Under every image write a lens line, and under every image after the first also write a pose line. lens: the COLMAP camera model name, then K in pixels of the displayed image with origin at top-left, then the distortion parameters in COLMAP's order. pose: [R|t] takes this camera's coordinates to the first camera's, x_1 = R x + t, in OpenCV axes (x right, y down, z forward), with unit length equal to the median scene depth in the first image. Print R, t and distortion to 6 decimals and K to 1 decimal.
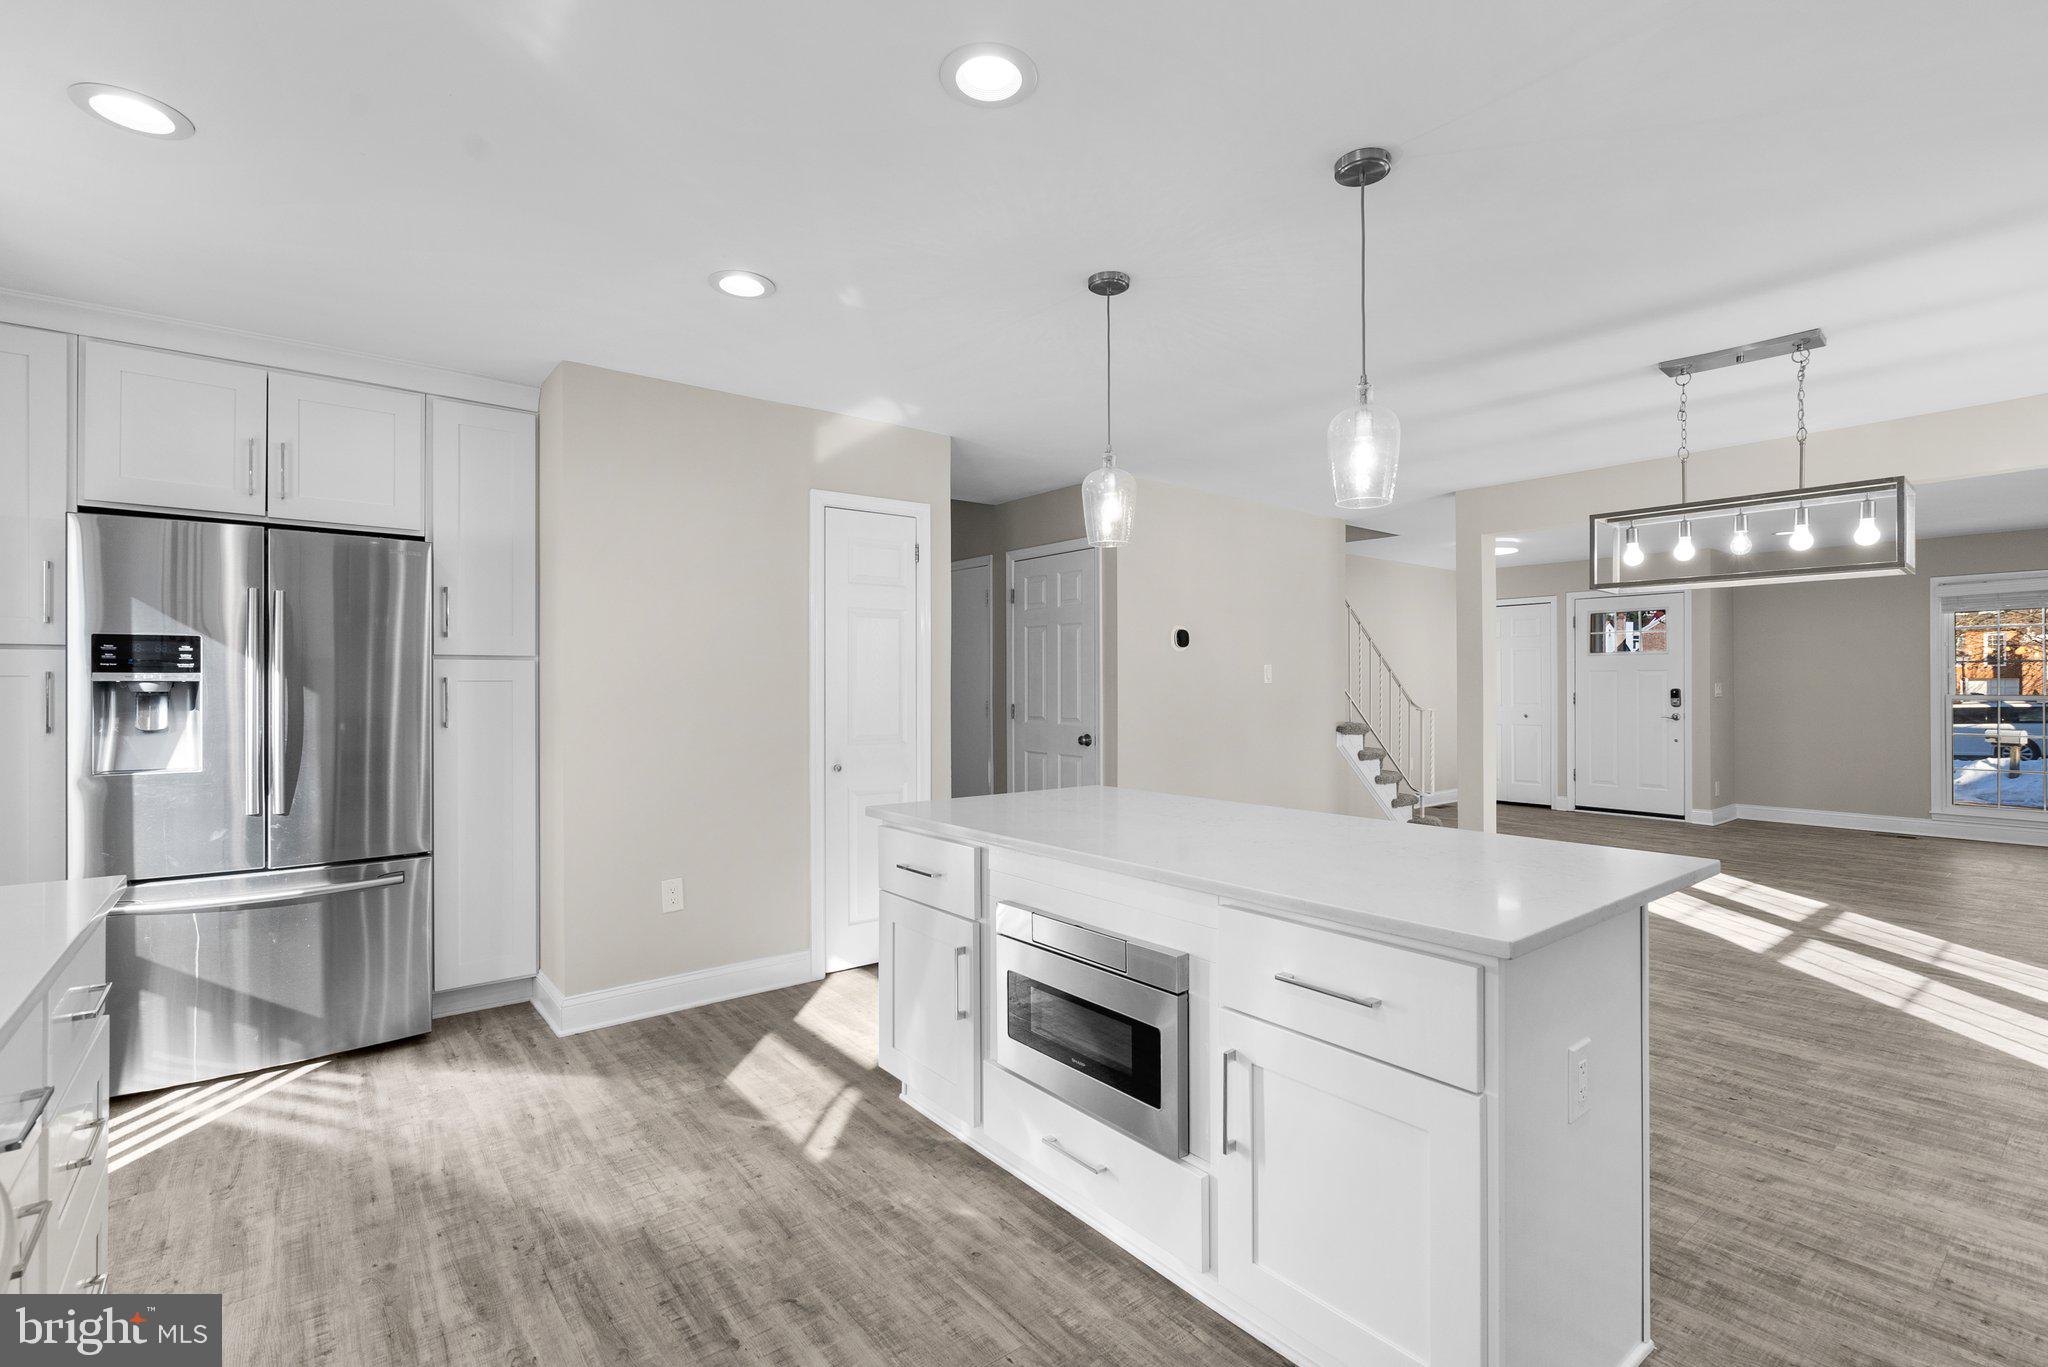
lens RADIAL K [[926.8, 0, 1028.2], [0, 926.8, 682.3], [0, 0, 1]] dist [-0.004450, 0.001300]
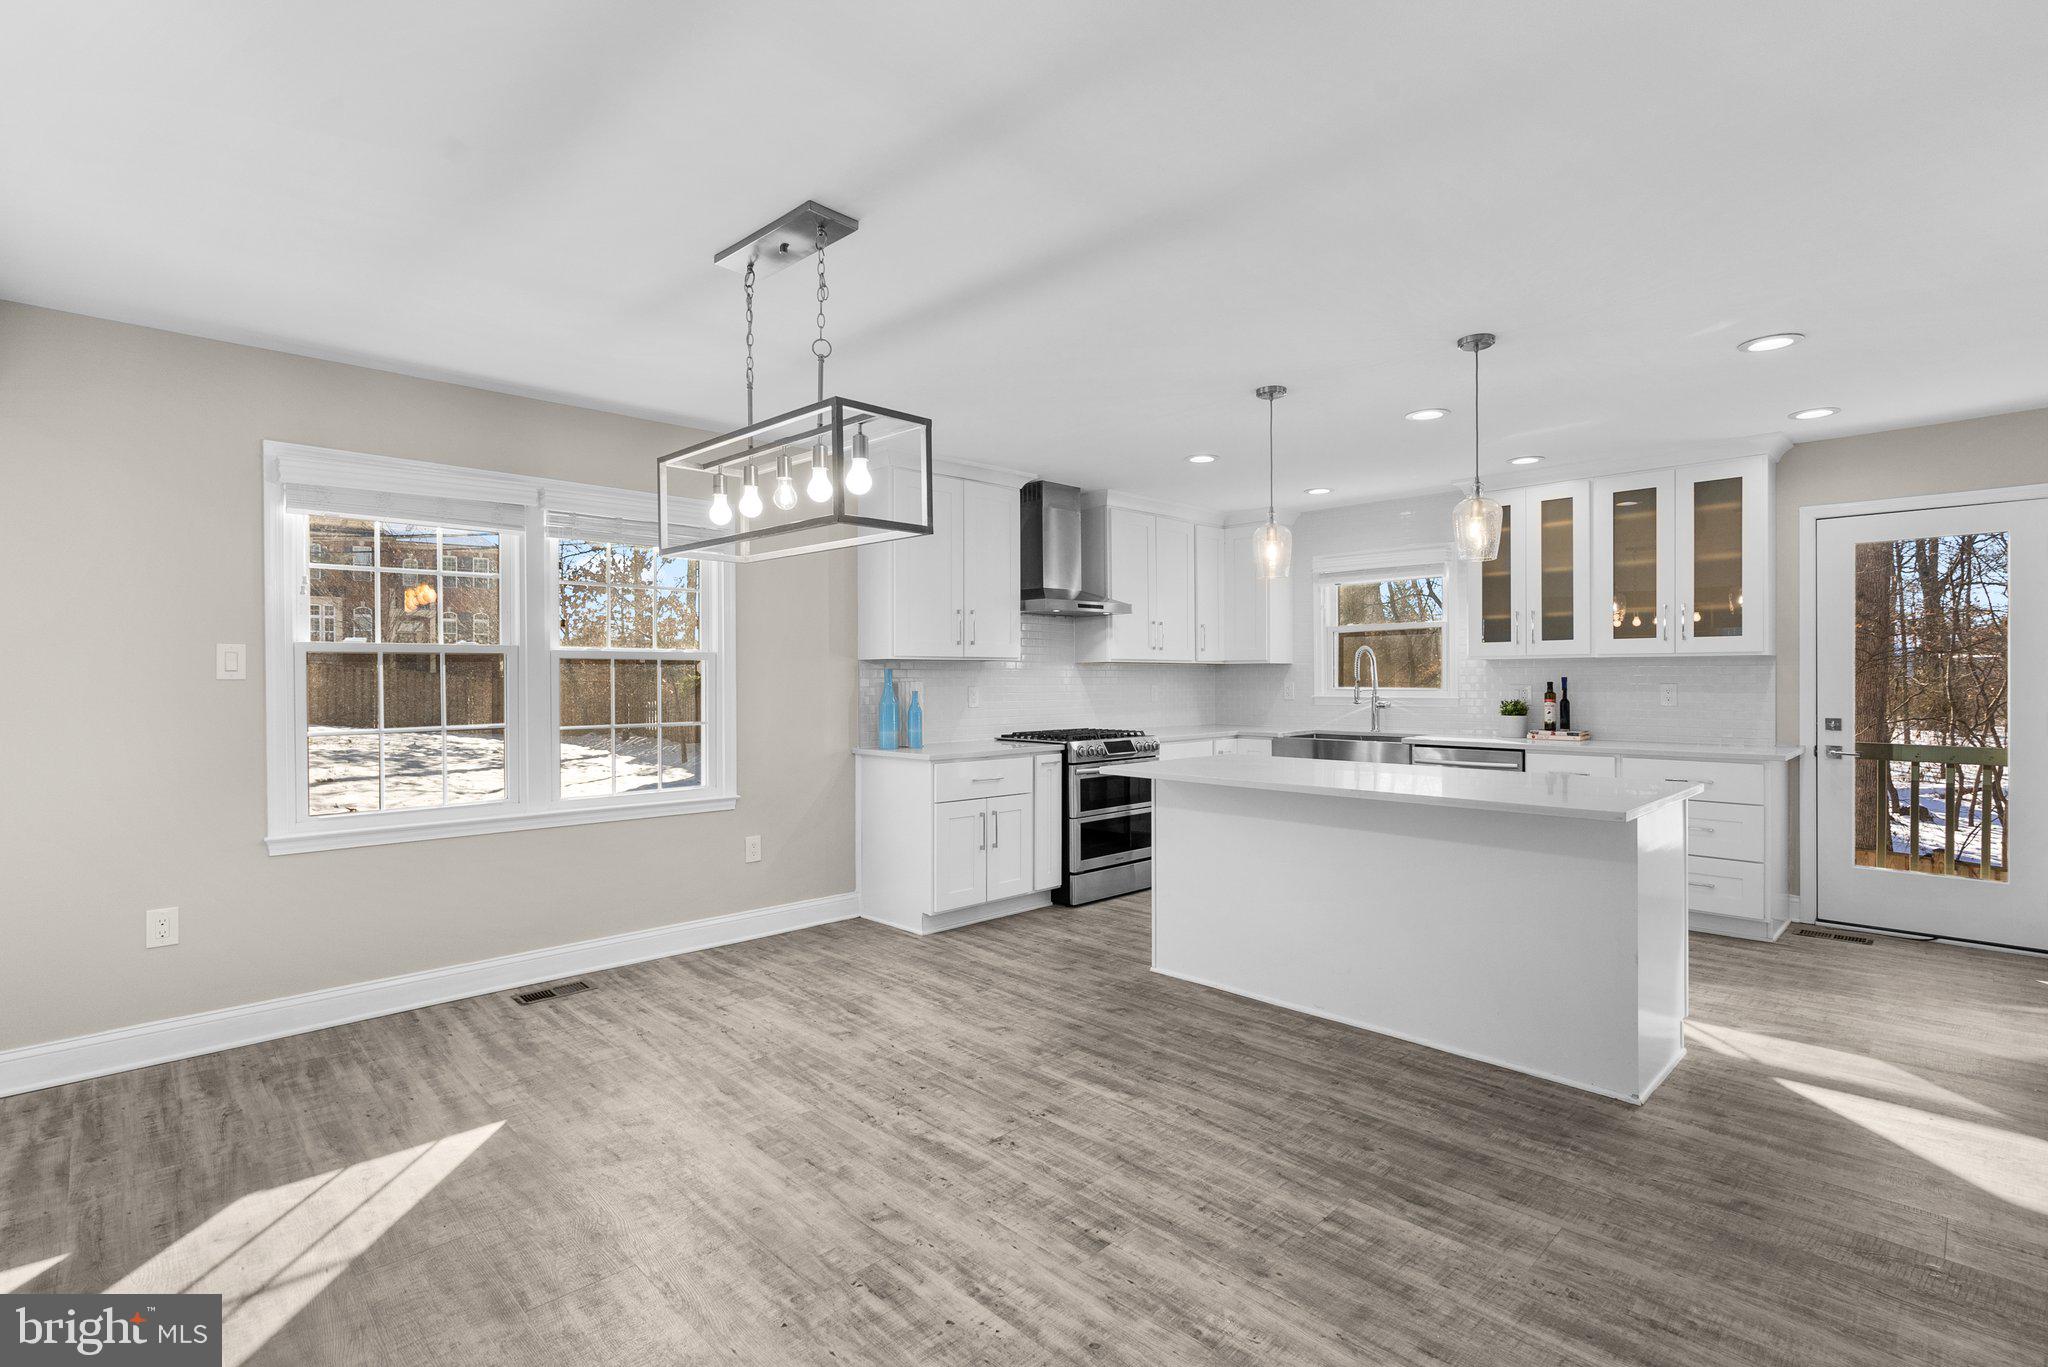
lens RADIAL K [[948.1, 0, 1030.8], [0, 948.1, 681.2], [0, 0, 1]] dist [-0.000982, -0.000019]
pose [[-0.995356, 0.007181, -0.095995, 0.733924], [0.007088, 0.999974, 0.001316, 0.002937], [0.096002, 0.000629, -0.995381, 2.031133]]
